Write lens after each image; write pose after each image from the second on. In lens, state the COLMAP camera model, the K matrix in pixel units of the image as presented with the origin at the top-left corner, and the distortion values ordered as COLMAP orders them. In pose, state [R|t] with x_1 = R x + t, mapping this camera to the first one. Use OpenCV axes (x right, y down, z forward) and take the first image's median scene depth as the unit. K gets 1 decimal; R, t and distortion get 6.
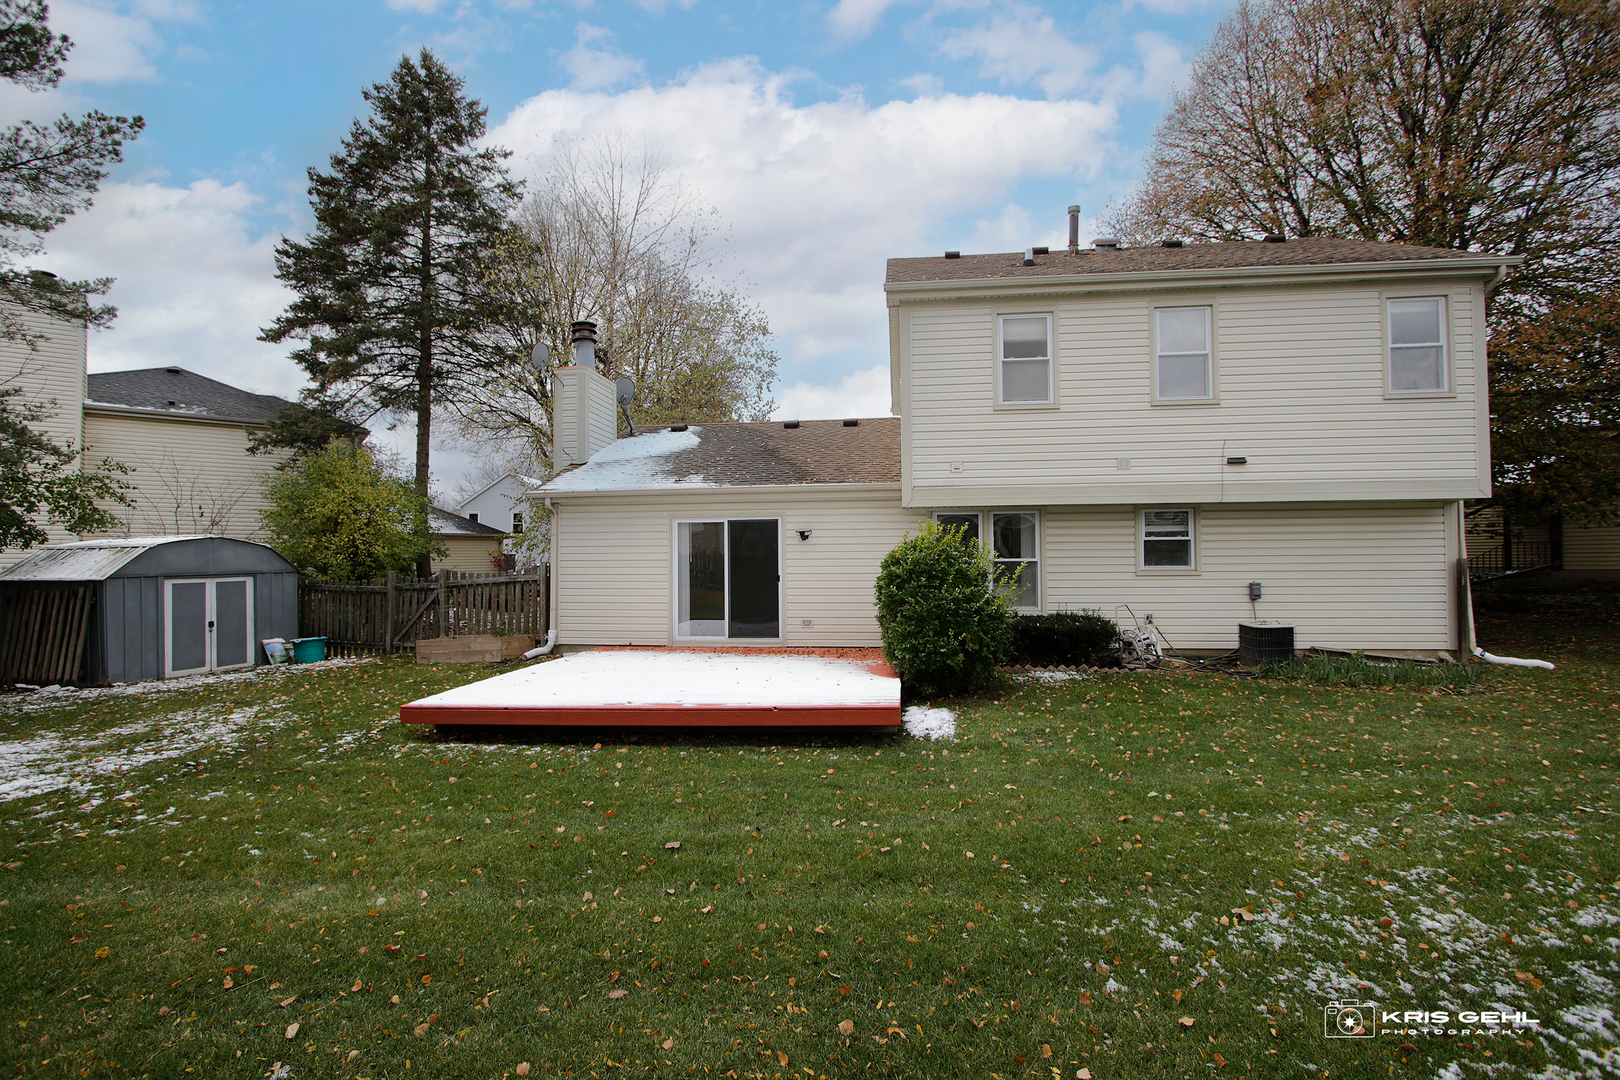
lens RADIAL K [[749.8, 0, 810.0], [0, 749.8, 540.0], [0, 0, 1]] dist [-0.002023, -0.000101]
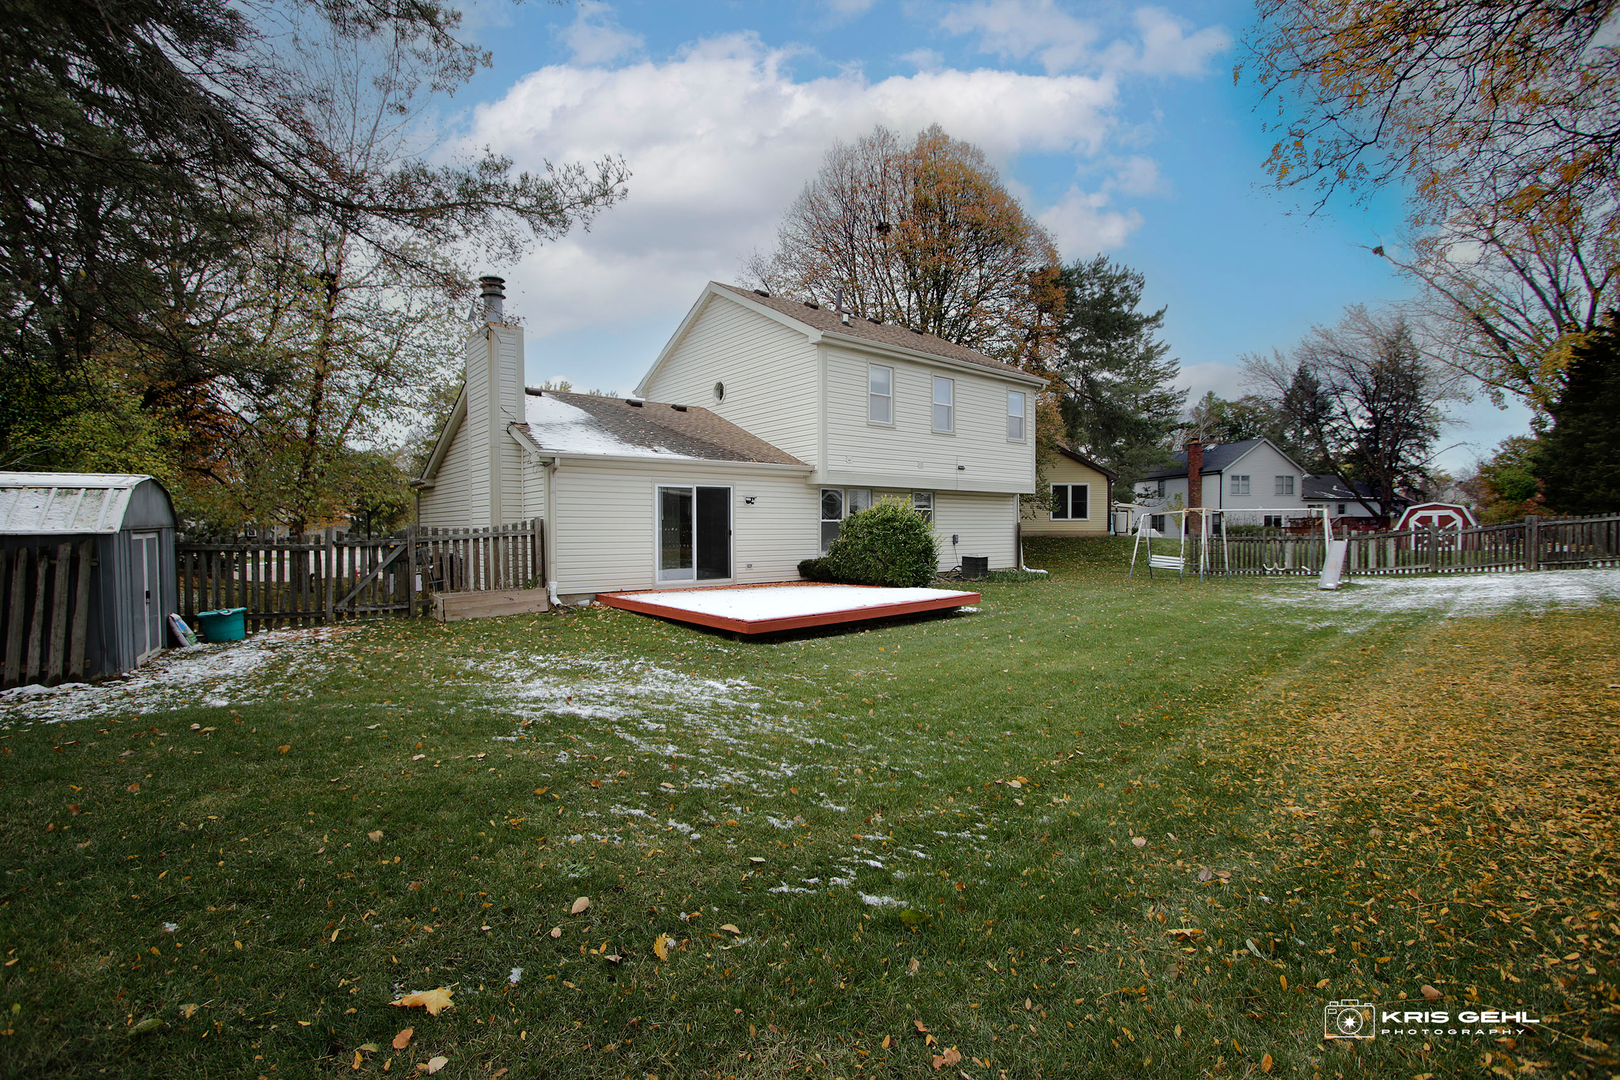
lens RADIAL K [[749.8, 0, 810.0], [0, 749.8, 540.0], [0, 0, 1]] dist [-0.002023, -0.000101]
pose [[0.679803, -0.009006, 0.733339, -0.904061], [-0.022574, 0.999194, 0.033197, 0.017117], [-0.733047, -0.039122, 0.679052, 0.011230]]
